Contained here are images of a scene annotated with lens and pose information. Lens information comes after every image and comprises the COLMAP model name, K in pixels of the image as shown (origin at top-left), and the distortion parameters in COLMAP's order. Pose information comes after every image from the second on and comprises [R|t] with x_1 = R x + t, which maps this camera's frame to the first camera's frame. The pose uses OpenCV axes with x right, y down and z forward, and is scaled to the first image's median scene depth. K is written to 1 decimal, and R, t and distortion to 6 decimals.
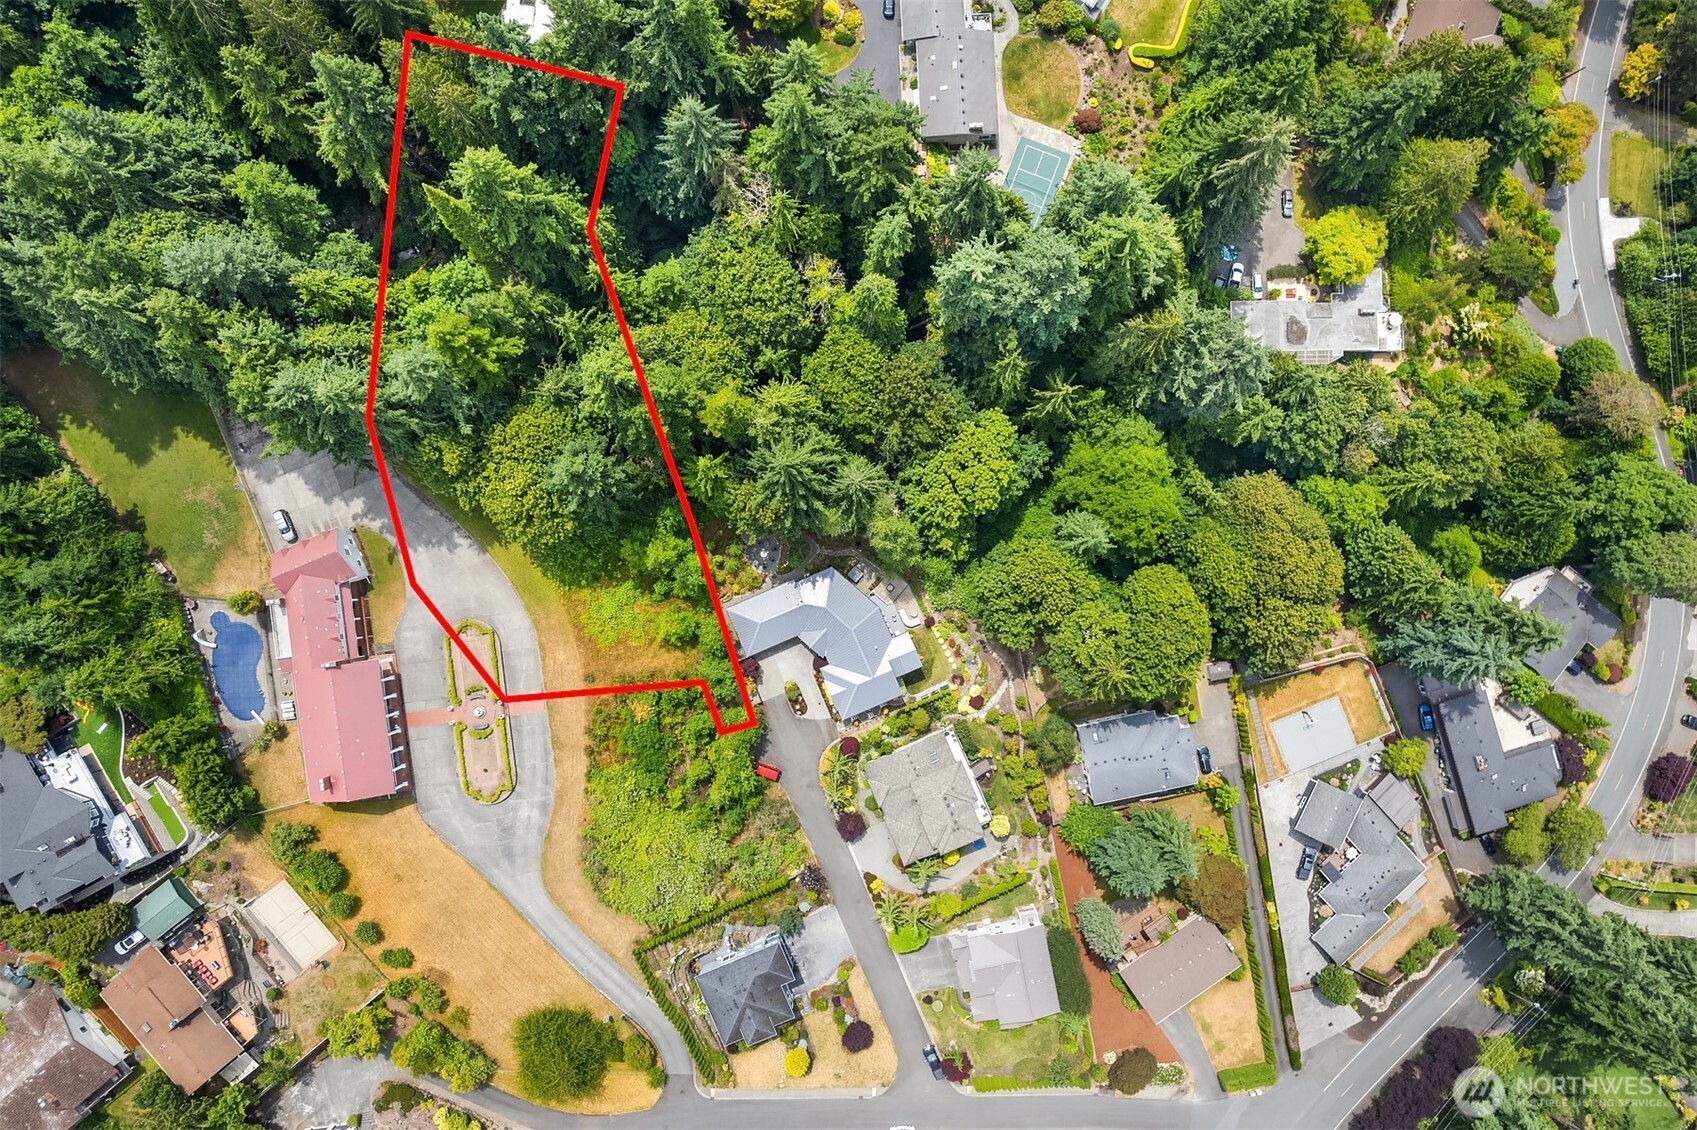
lens RADIAL K [[1091.4, 0, 857.7], [0, 1091.4, 568.3], [0, 0, 1]] dist [-0.077577, 0.072709]
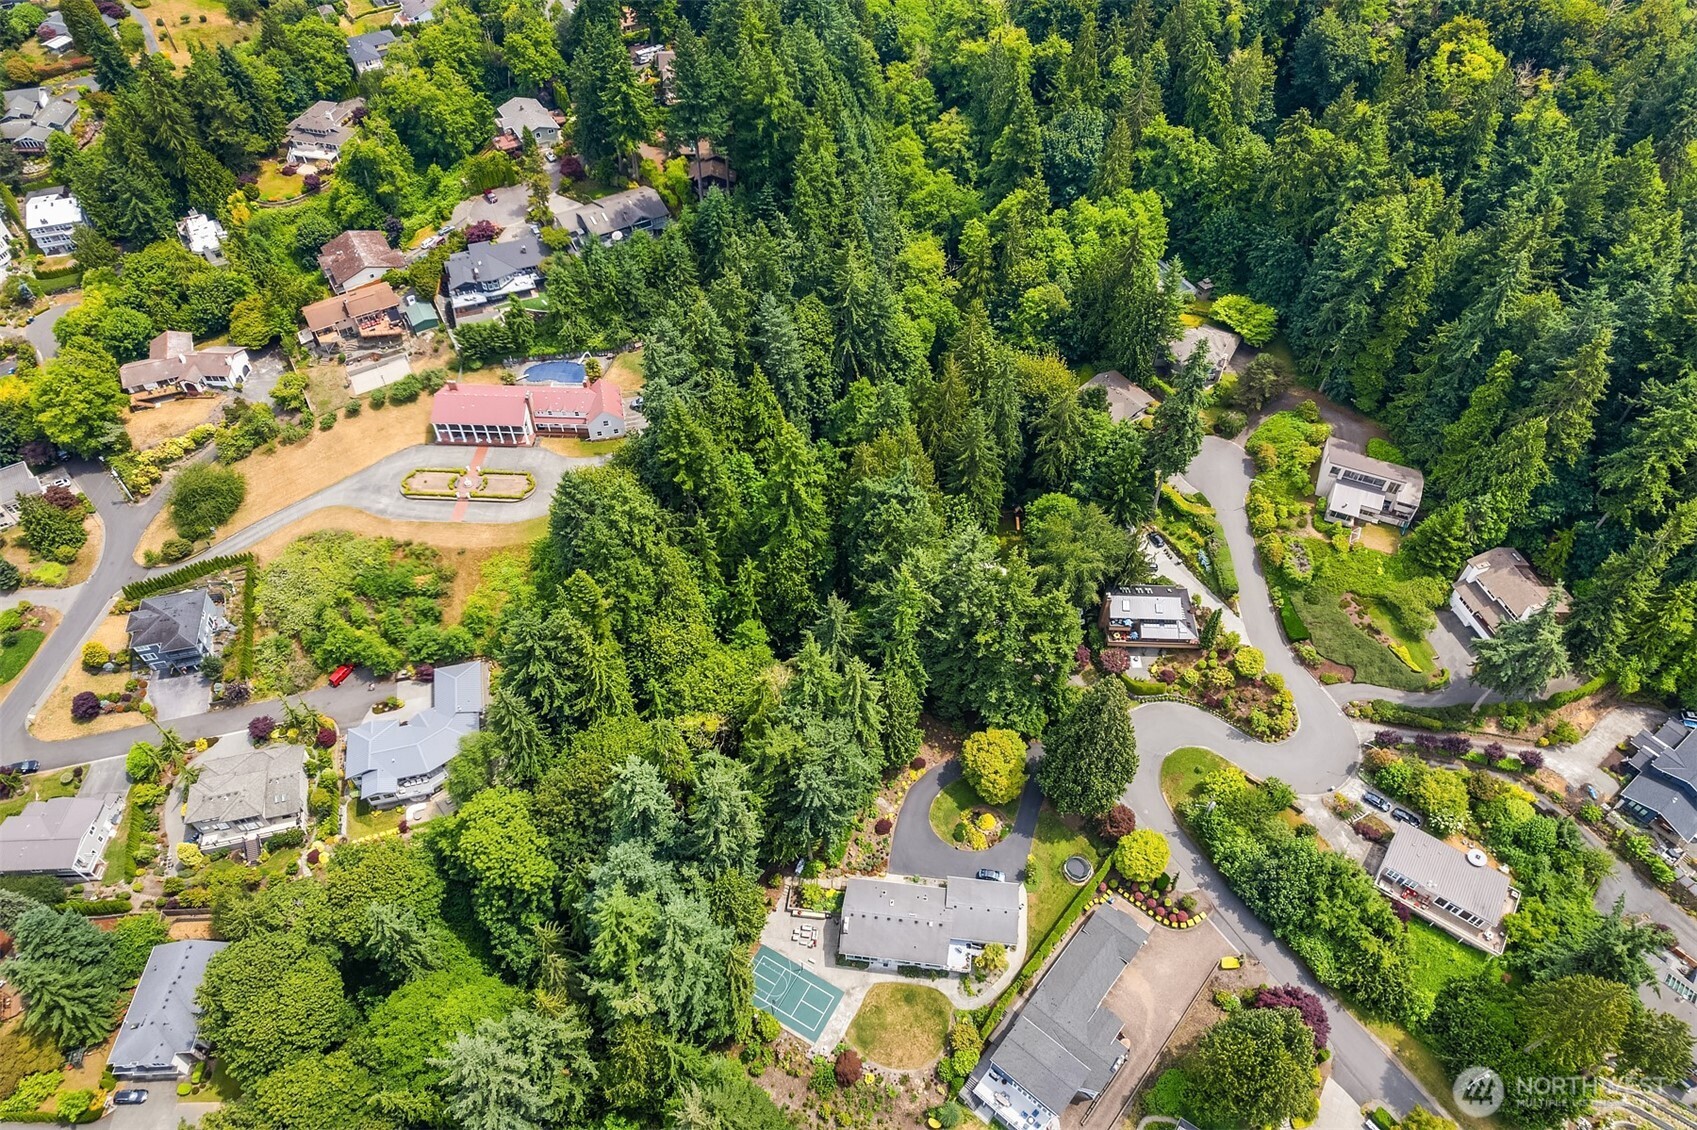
lens RADIAL K [[1091.4, 0, 857.7], [0, 1091.4, 568.3], [0, 0, 1]] dist [-0.077577, 0.072709]
pose [[-0.161226, 0.740768, -0.652126, 0.522354], [-0.986830, -0.129790, 0.096544, -0.483841], [-0.013123, 0.659103, 0.751938, 0.046201]]
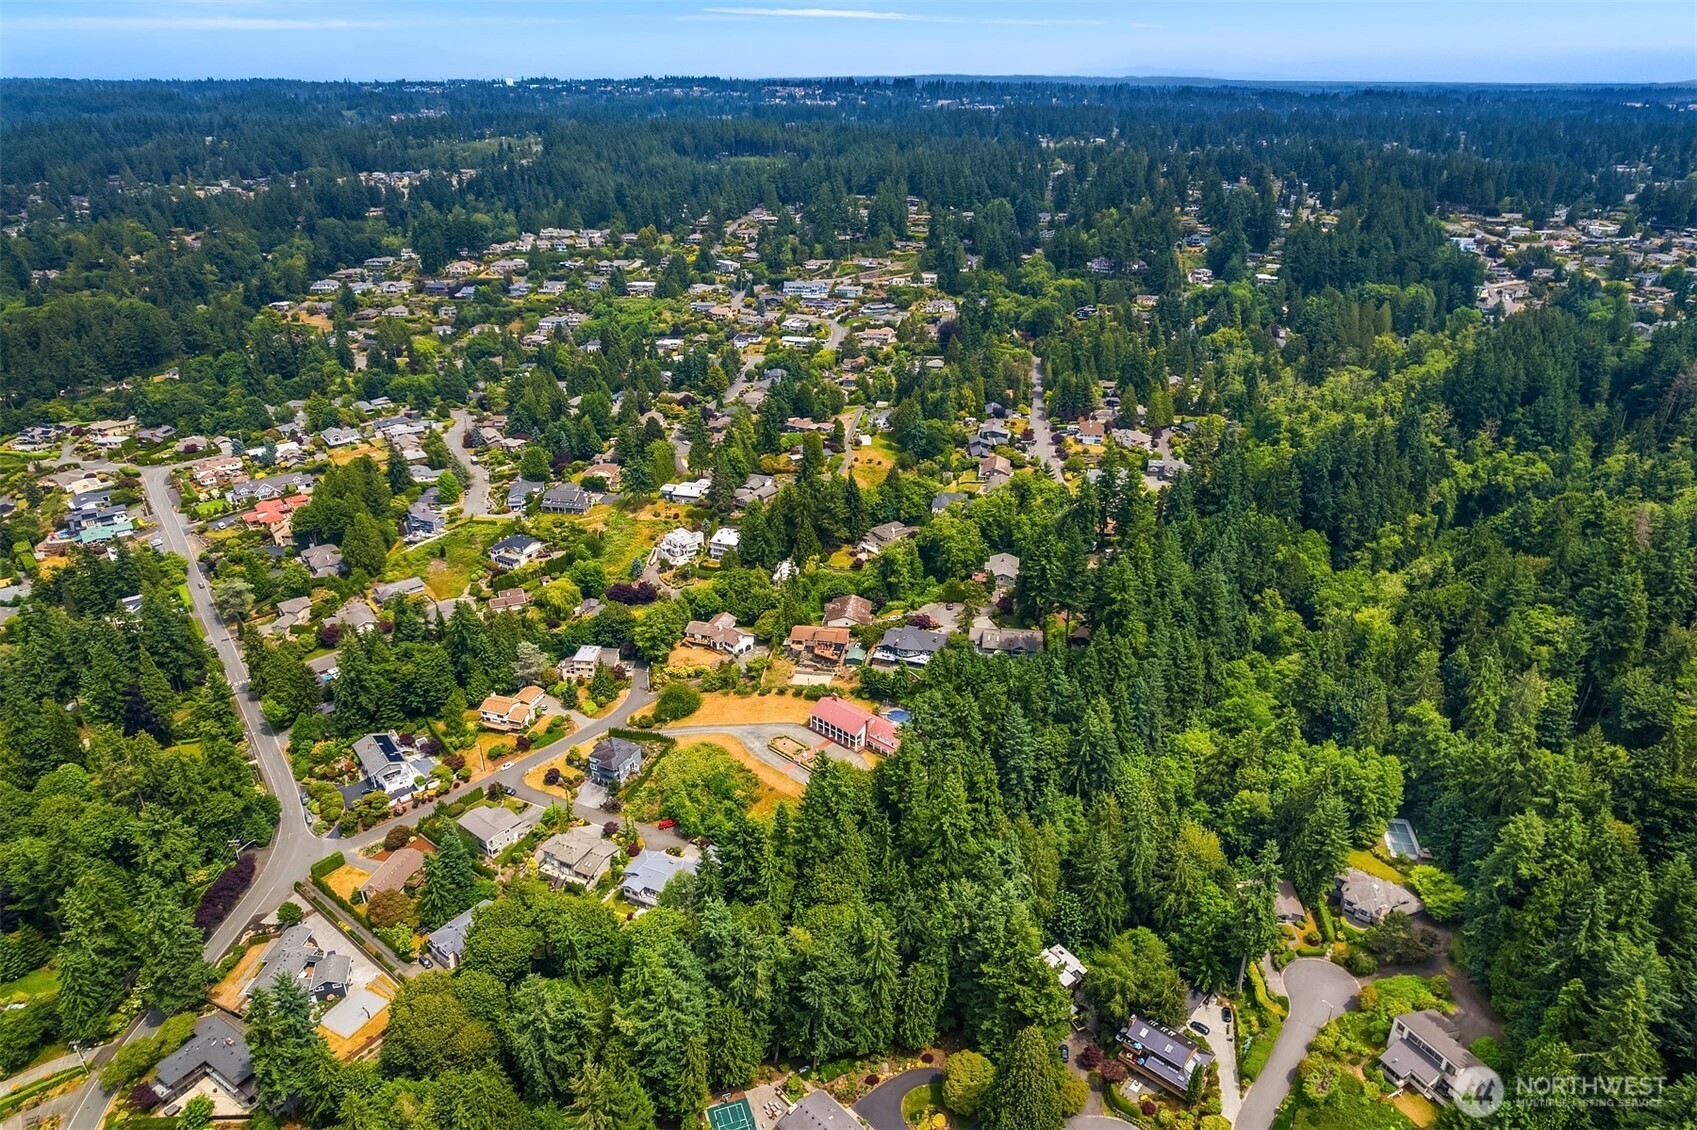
lens RADIAL K [[1091.4, 0, 857.7], [0, 1091.4, 568.3], [0, 0, 1]] dist [-0.077577, 0.072709]
pose [[-0.756968, 0.265097, -0.597263, 0.672524], [-0.653382, -0.320350, 0.685906, -1.177872], [-0.009502, 0.909450, 0.415704, -0.147227]]
